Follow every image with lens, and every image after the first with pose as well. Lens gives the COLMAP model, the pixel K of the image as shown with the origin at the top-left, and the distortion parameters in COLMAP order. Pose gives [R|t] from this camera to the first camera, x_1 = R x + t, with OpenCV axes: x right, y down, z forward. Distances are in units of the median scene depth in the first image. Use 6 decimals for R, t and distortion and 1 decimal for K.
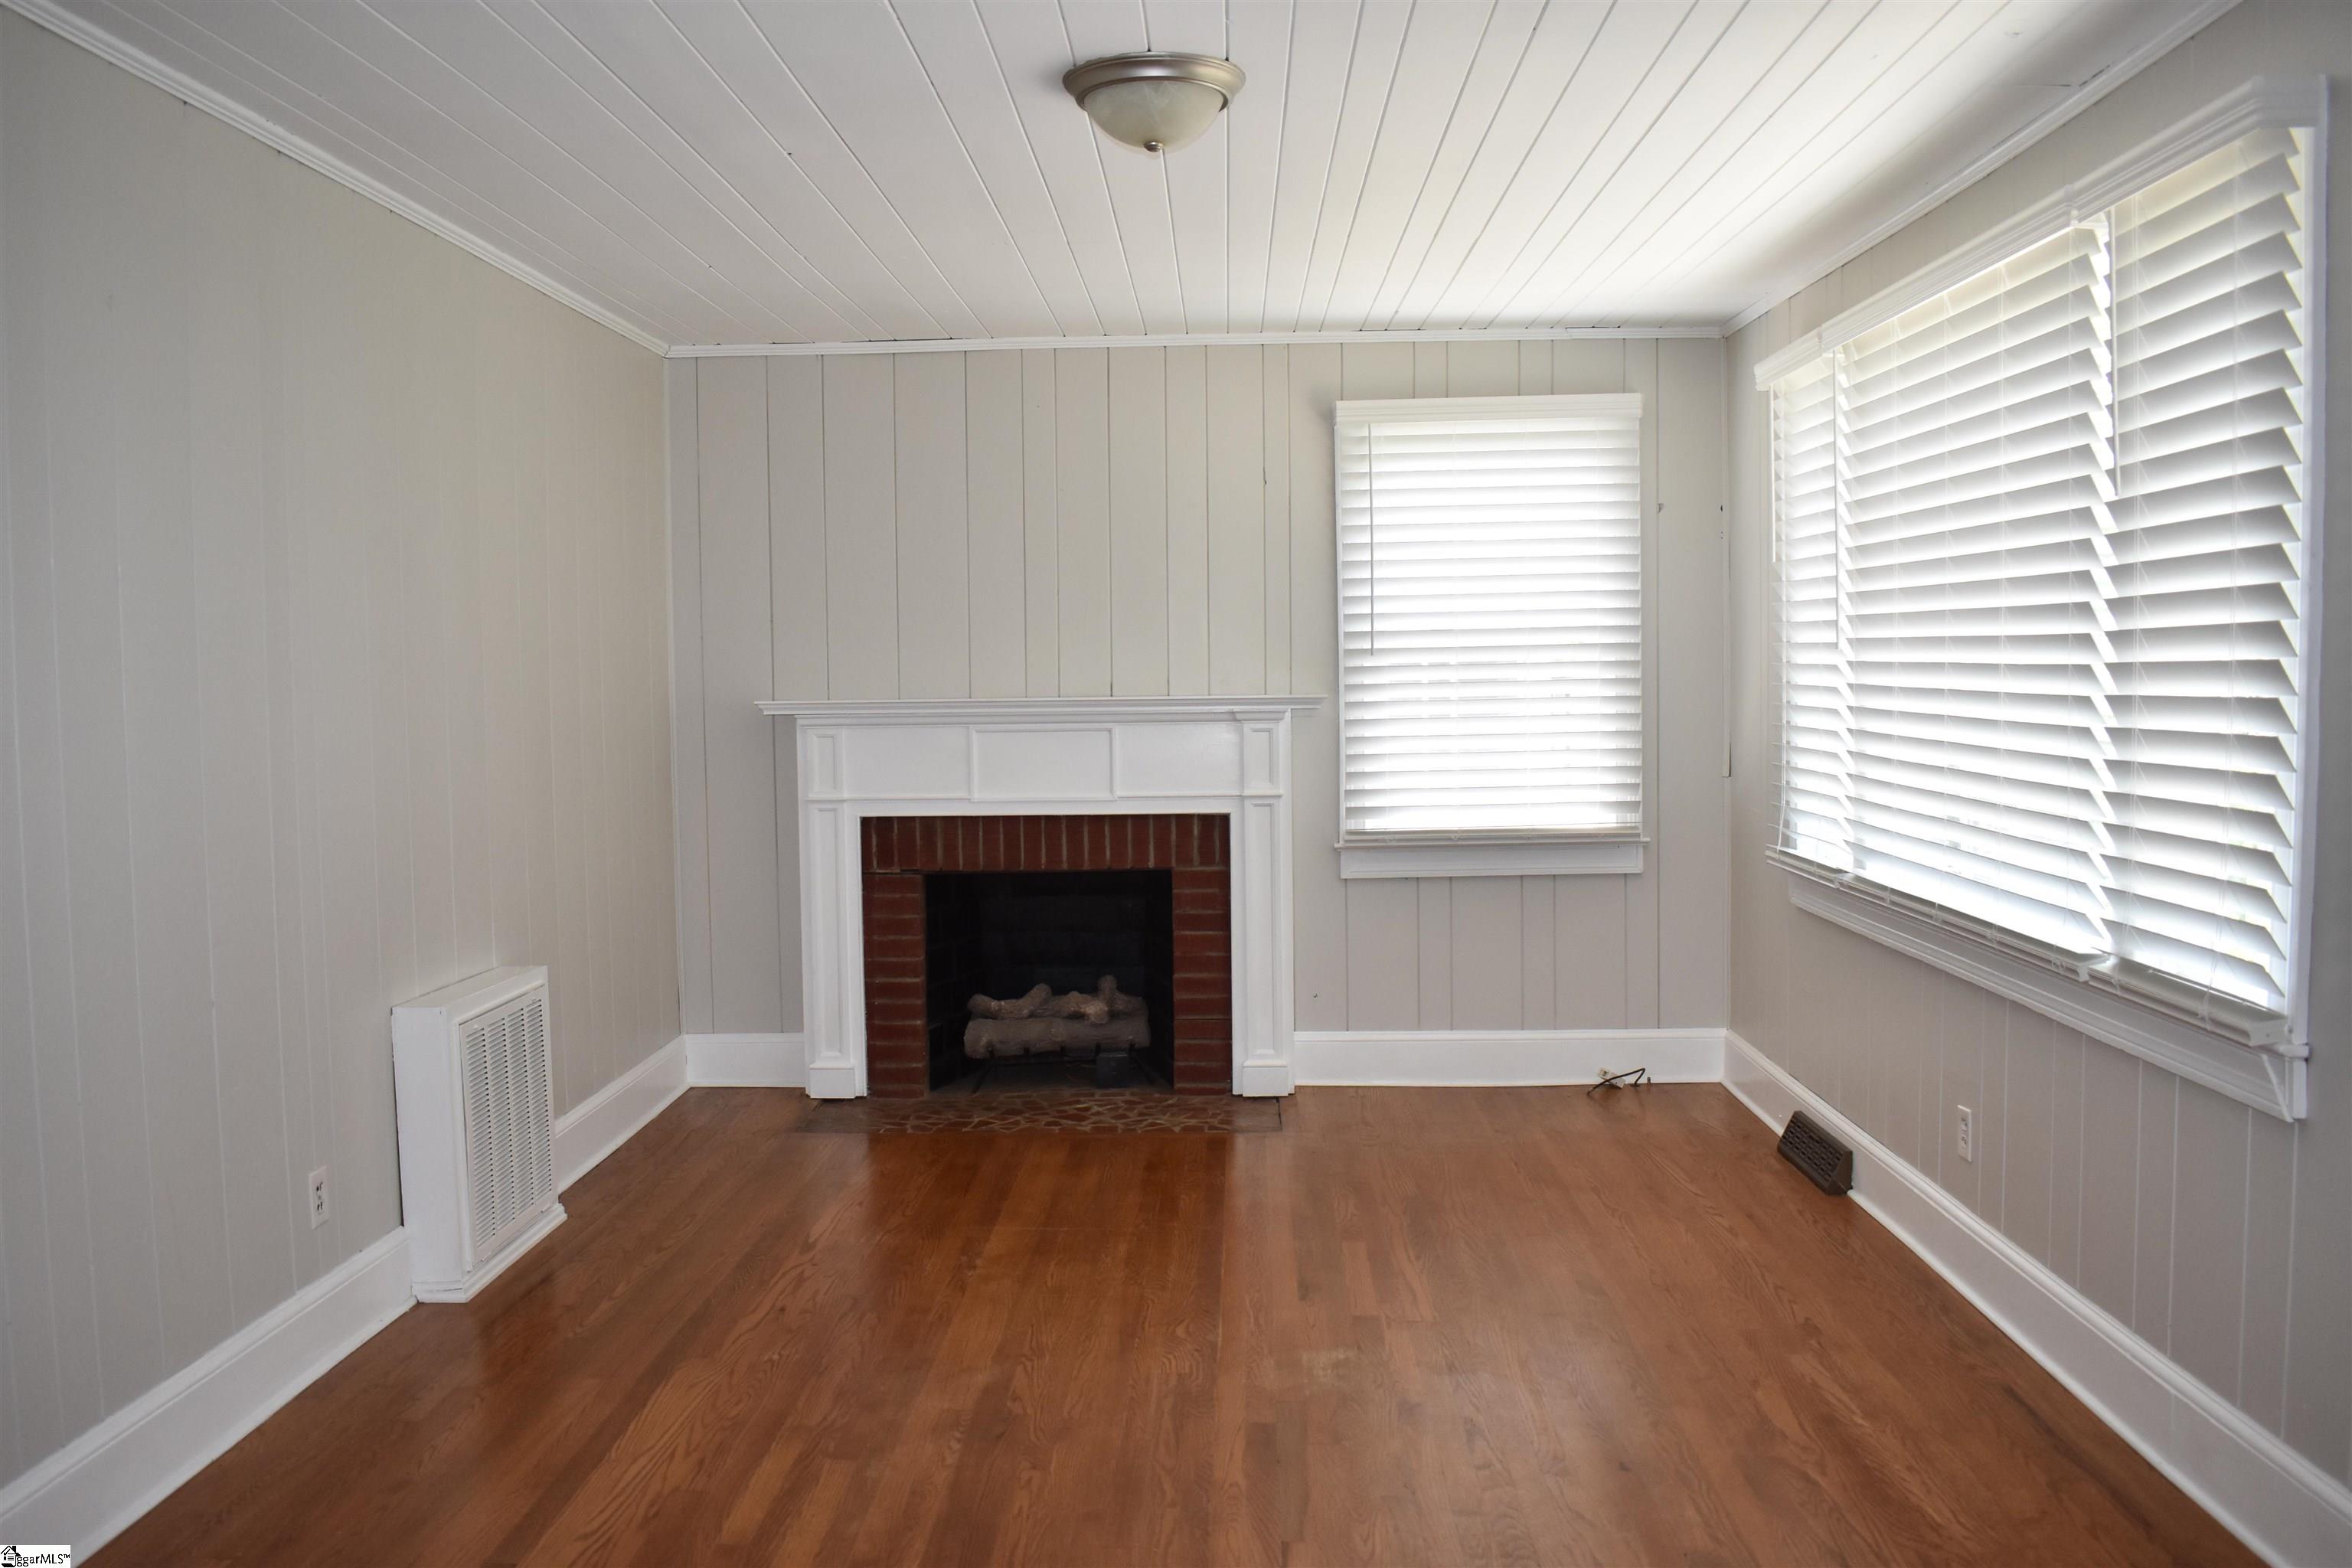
lens RADIAL K [[1849.4, 0, 1207.2], [0, 1849.4, 779.7], [0, 0, 1]] dist [-0.093319, 0.016800]
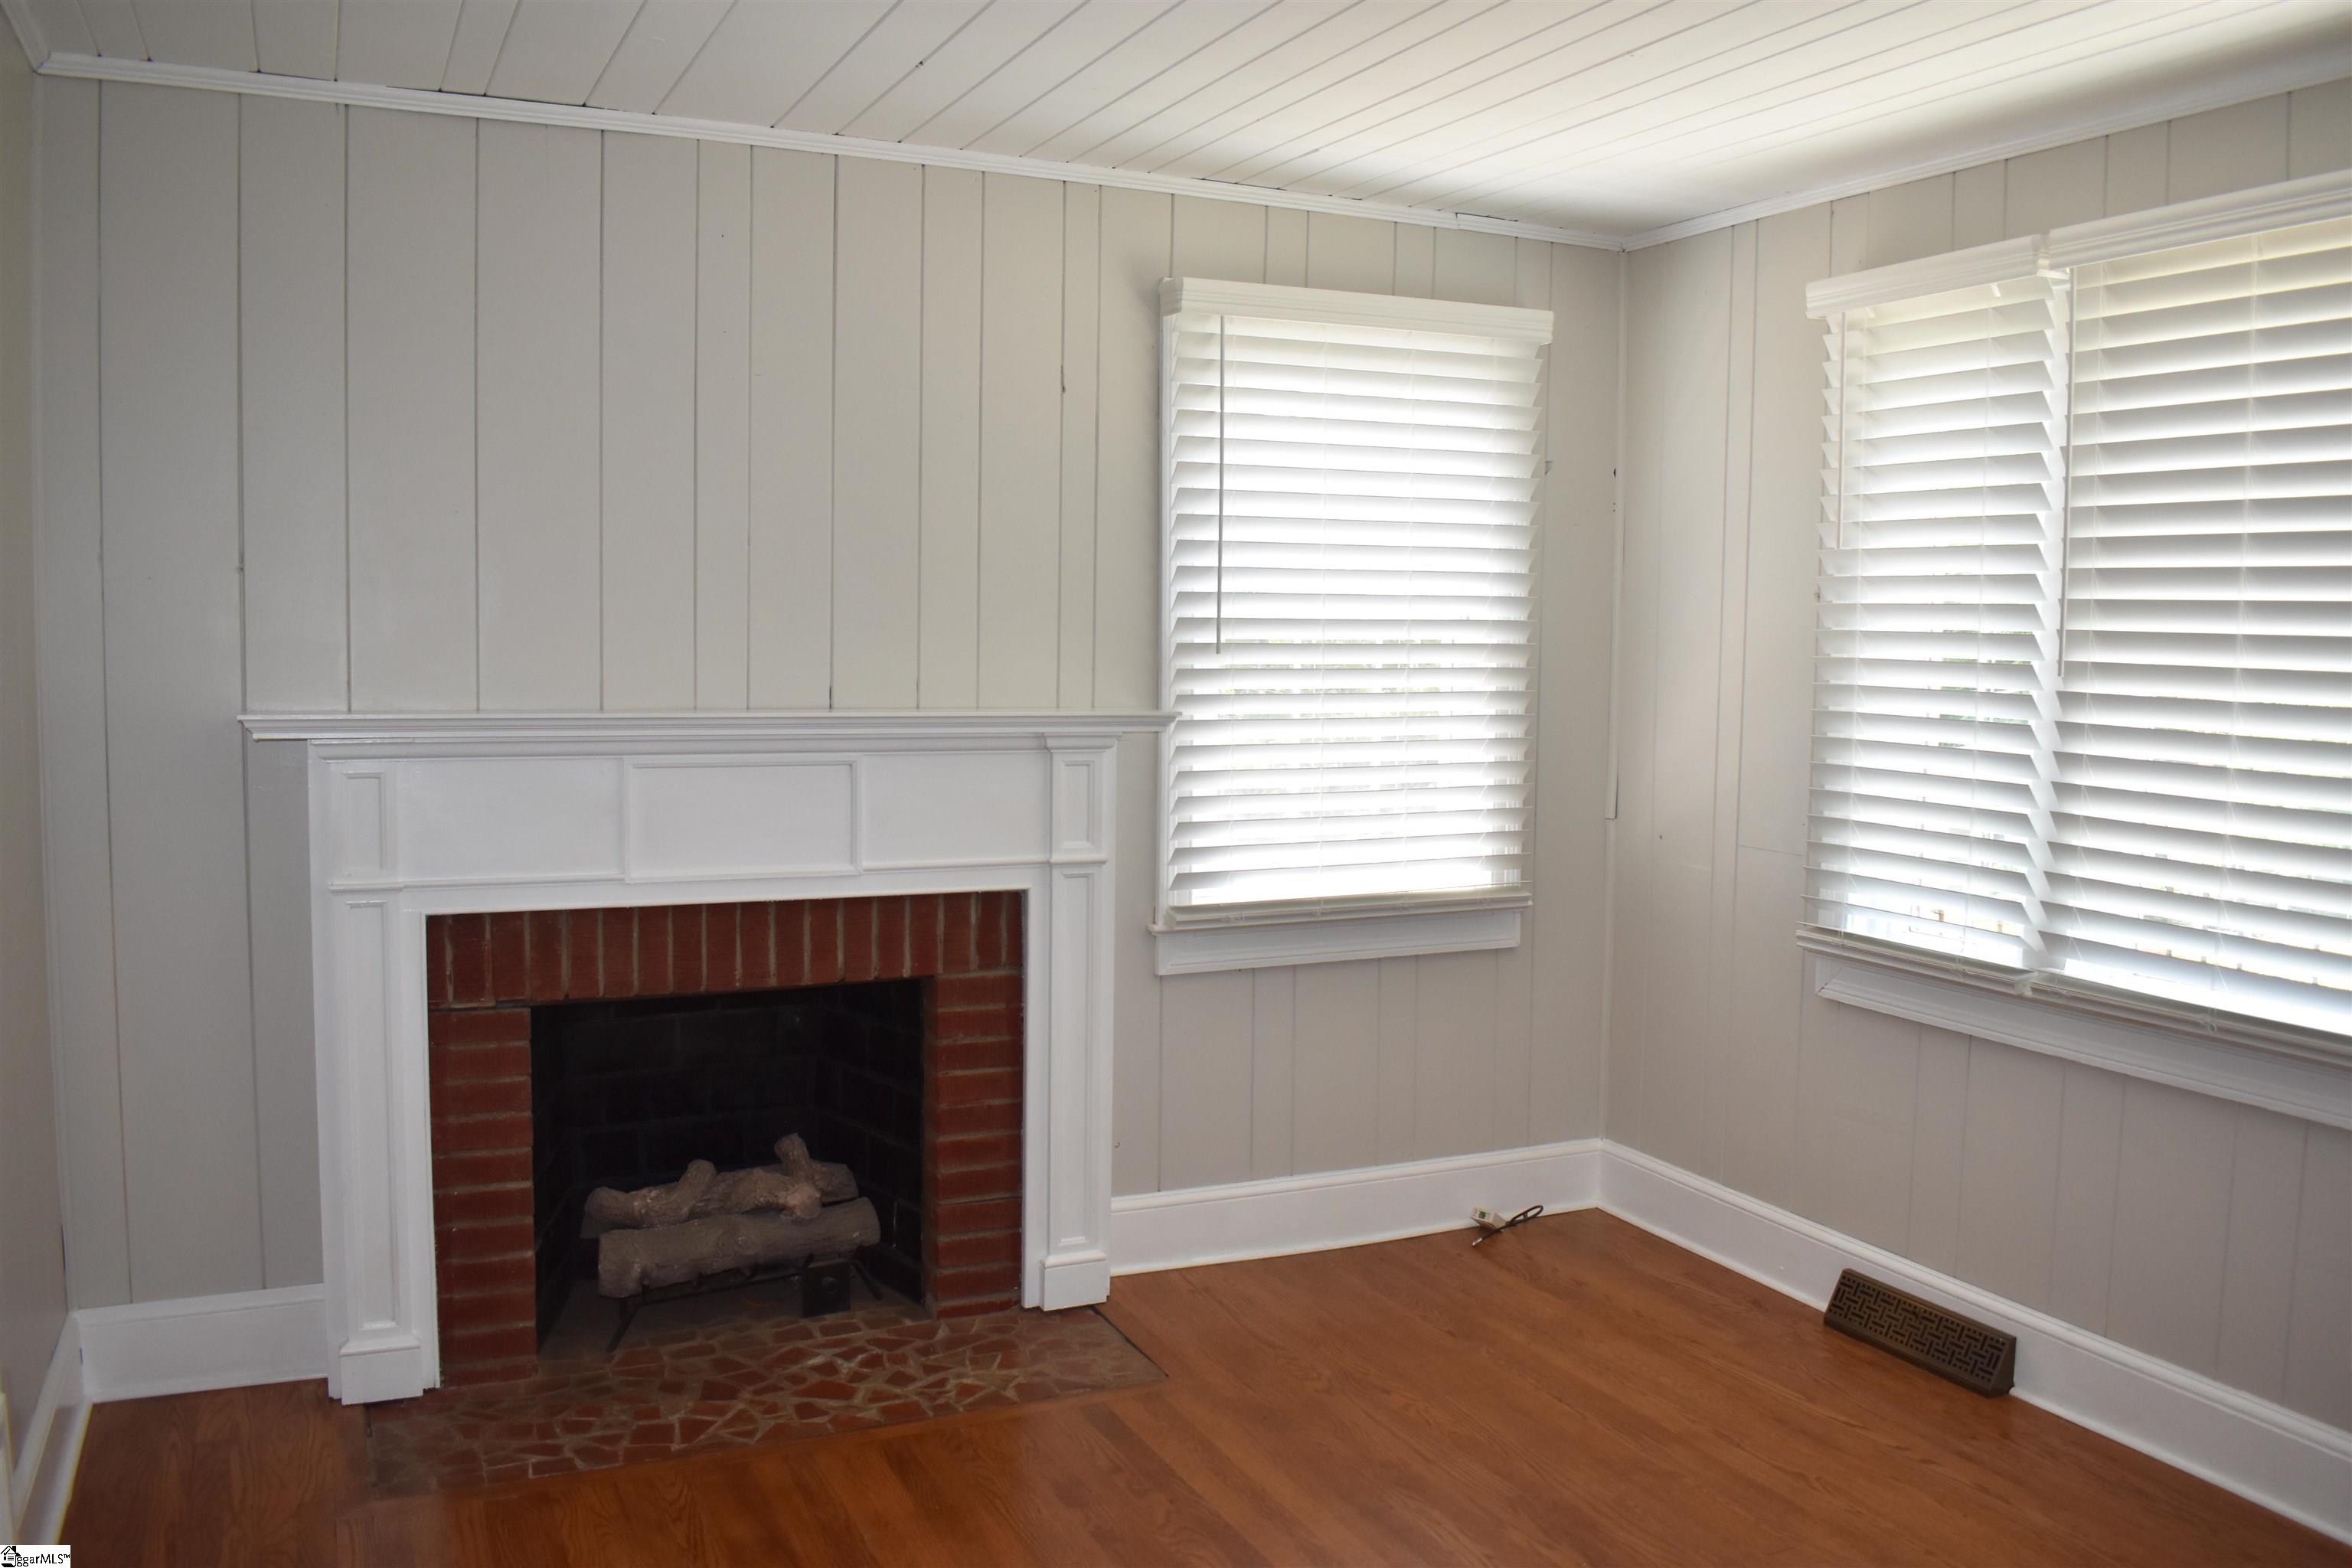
lens RADIAL K [[1849.4, 0, 1185.5], [0, 1849.4, 784.9], [0, 0, 1]] dist [-0.093319, 0.016800]
pose [[0.897774, -0.008748, 0.440370, -0.225661], [-0.000642, 0.999776, 0.021168, -0.032938], [-0.440456, -0.019287, 0.897567, 0.385359]]
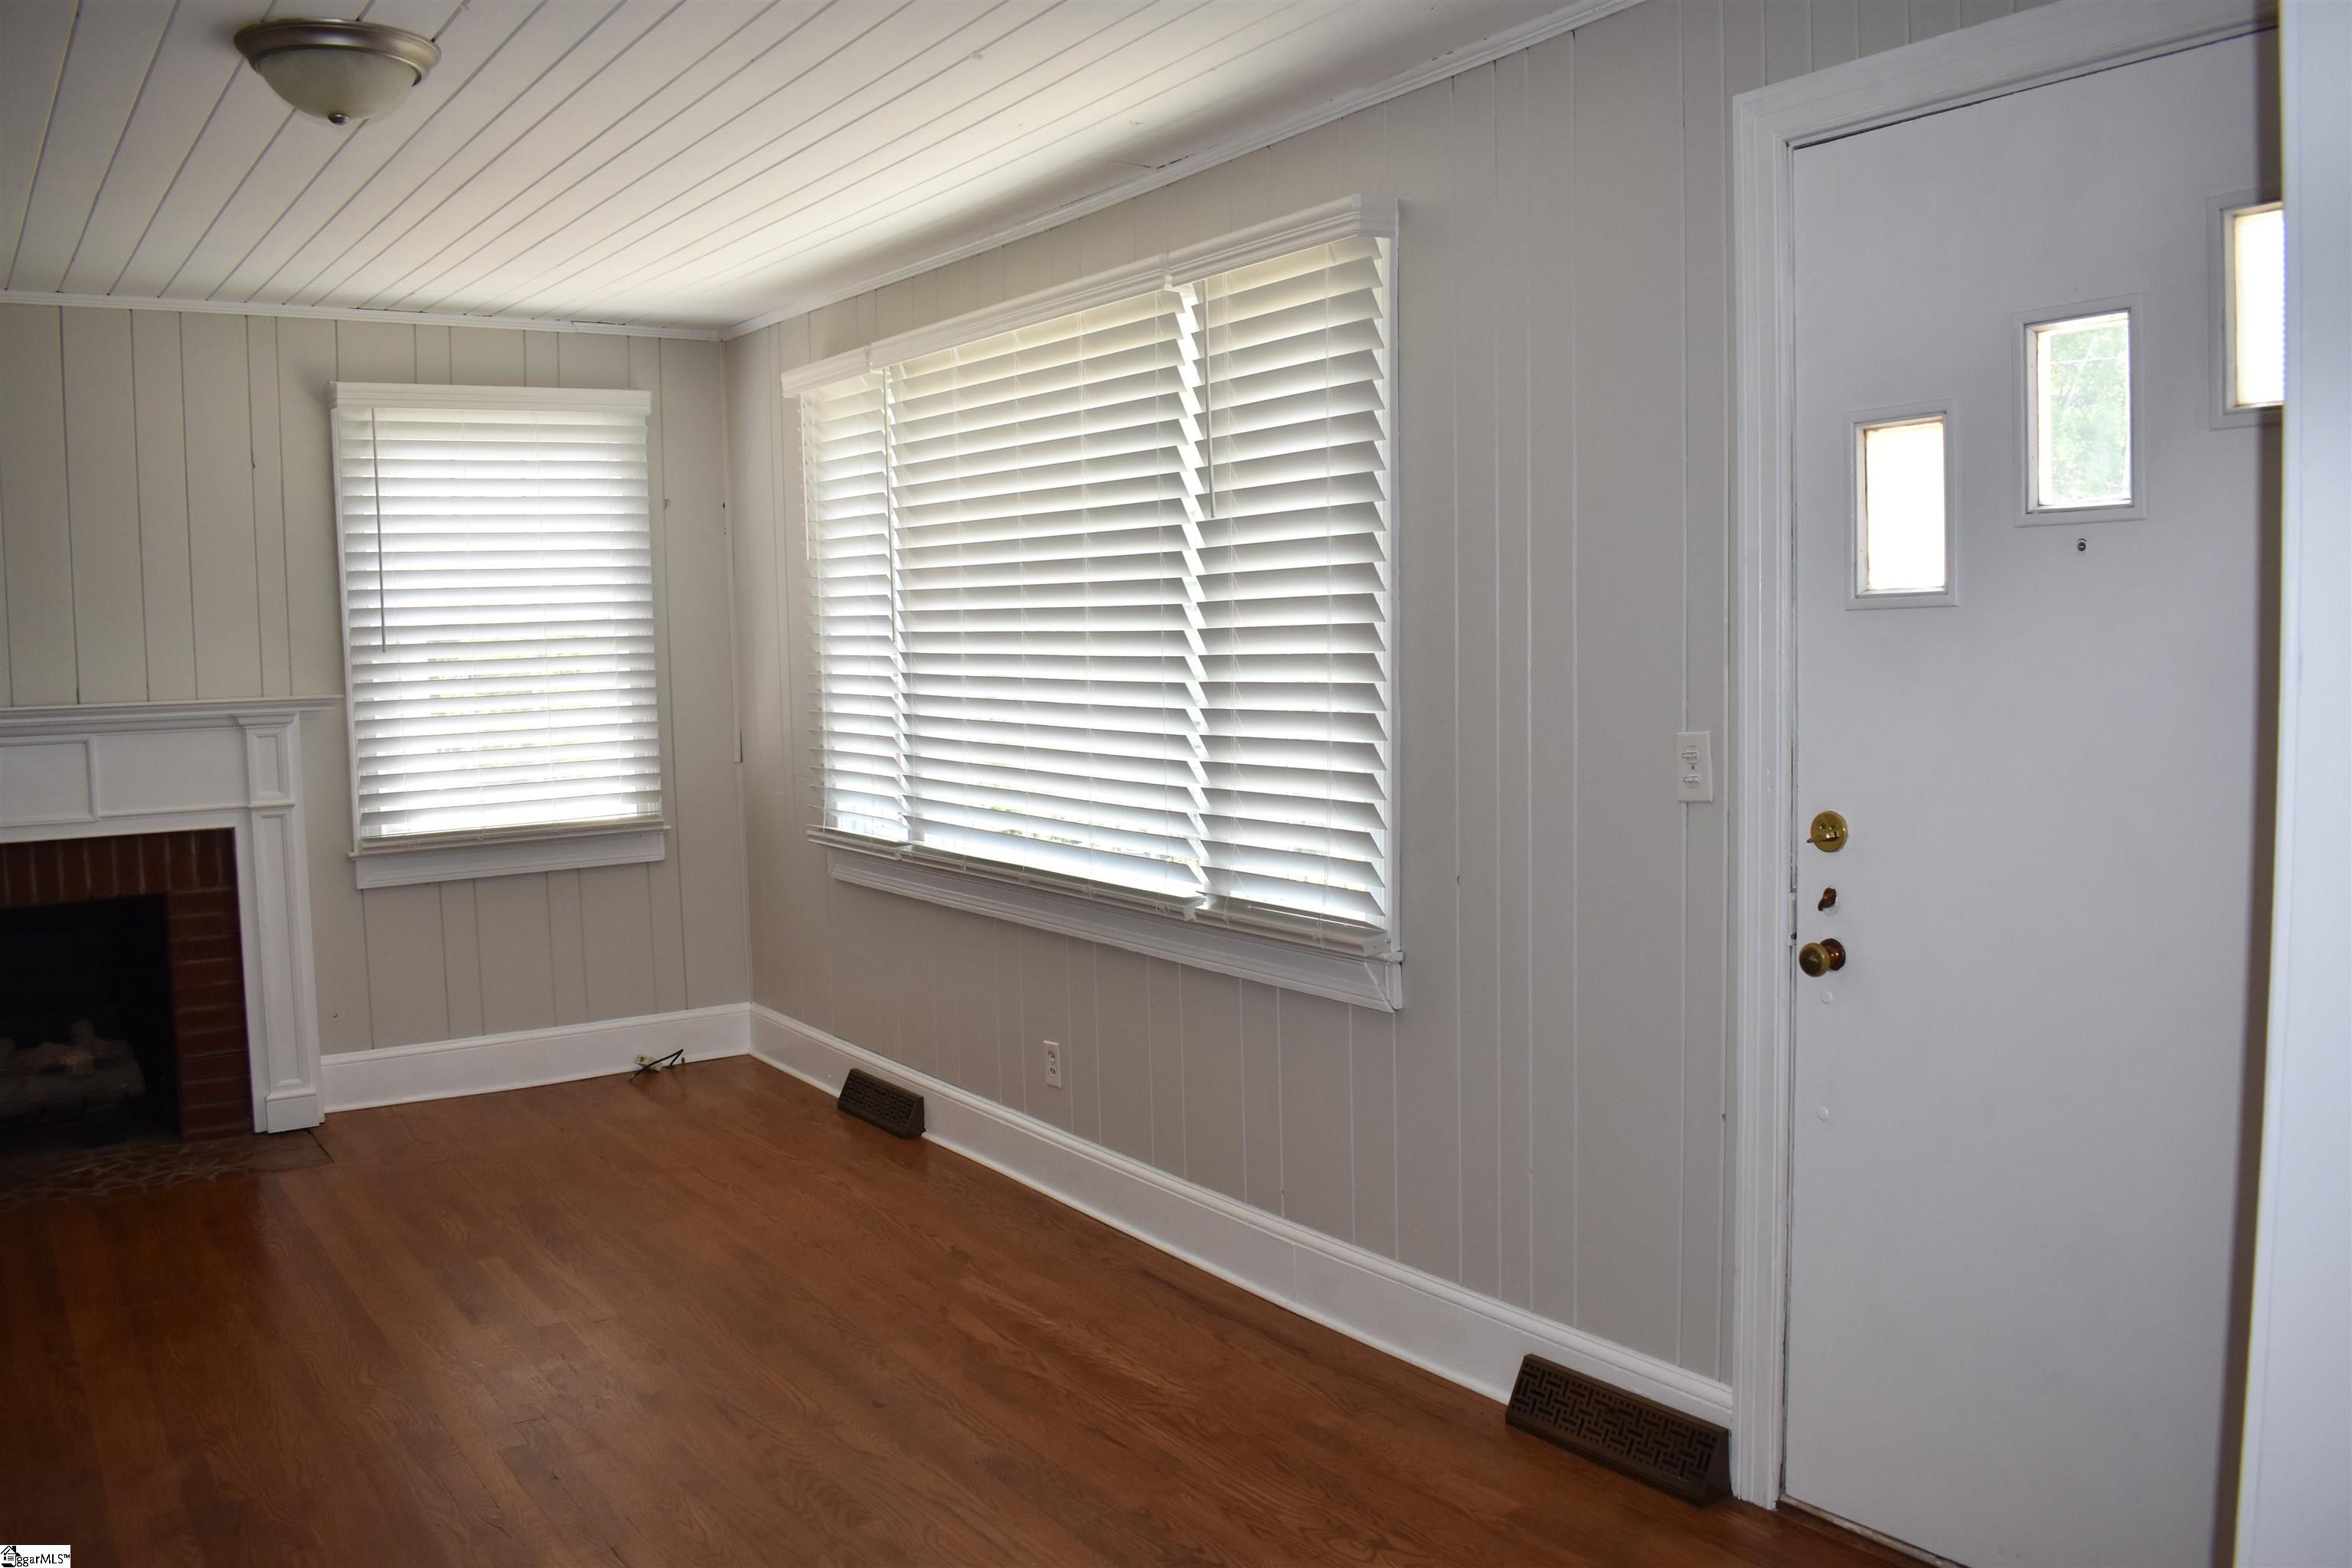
lens RADIAL K [[1849.4, 0, 1161.2], [0, 1849.4, 778.3], [0, 0, 1]] dist [-0.093319, 0.016800]
pose [[0.813479, -0.050446, 0.579402, -0.130673], [0.044648, 0.998708, 0.024266, -0.007375], [-0.579877, 0.006129, 0.814681, 0.006005]]
